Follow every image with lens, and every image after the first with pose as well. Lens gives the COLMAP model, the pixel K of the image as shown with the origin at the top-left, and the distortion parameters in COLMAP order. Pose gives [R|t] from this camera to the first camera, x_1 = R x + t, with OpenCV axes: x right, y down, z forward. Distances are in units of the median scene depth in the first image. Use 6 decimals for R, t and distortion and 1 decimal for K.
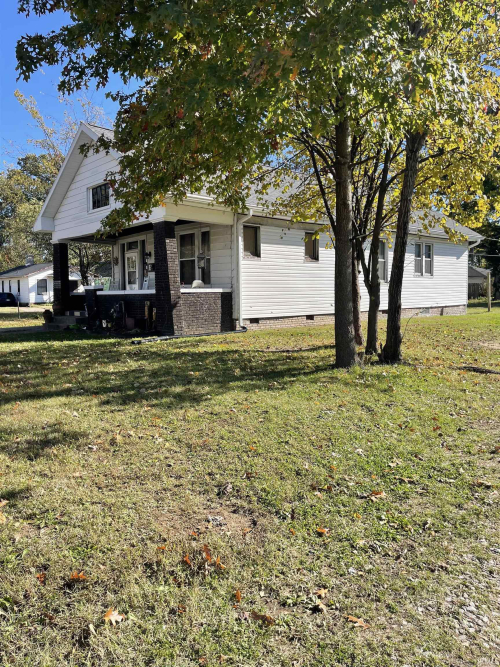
lens RADIAL K [[502.9, 0, 244.8], [0, 502.9, 332.6], [0, 0, 1]] dist [0.069873, -0.089790]
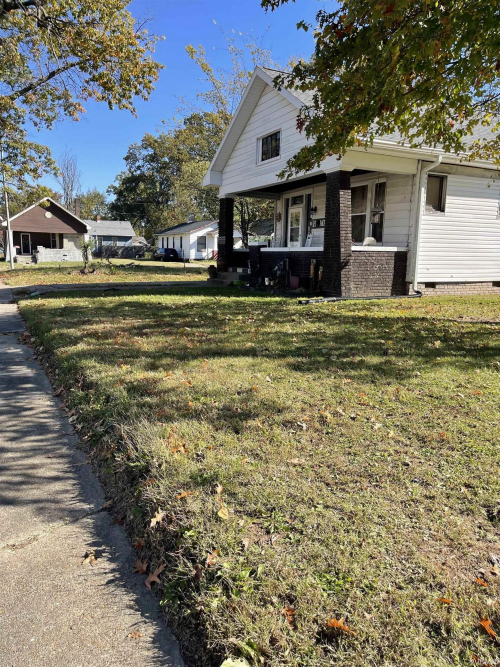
lens RADIAL K [[502.9, 0, 244.0], [0, 502.9, 337.3], [0, 0, 1]] dist [0.069873, -0.089790]
pose [[0.958246, 0.075722, -0.275736, -0.092772], [-0.051830, 0.994322, 0.092939, 0.004694], [0.281208, -0.074767, 0.956730, 0.098432]]
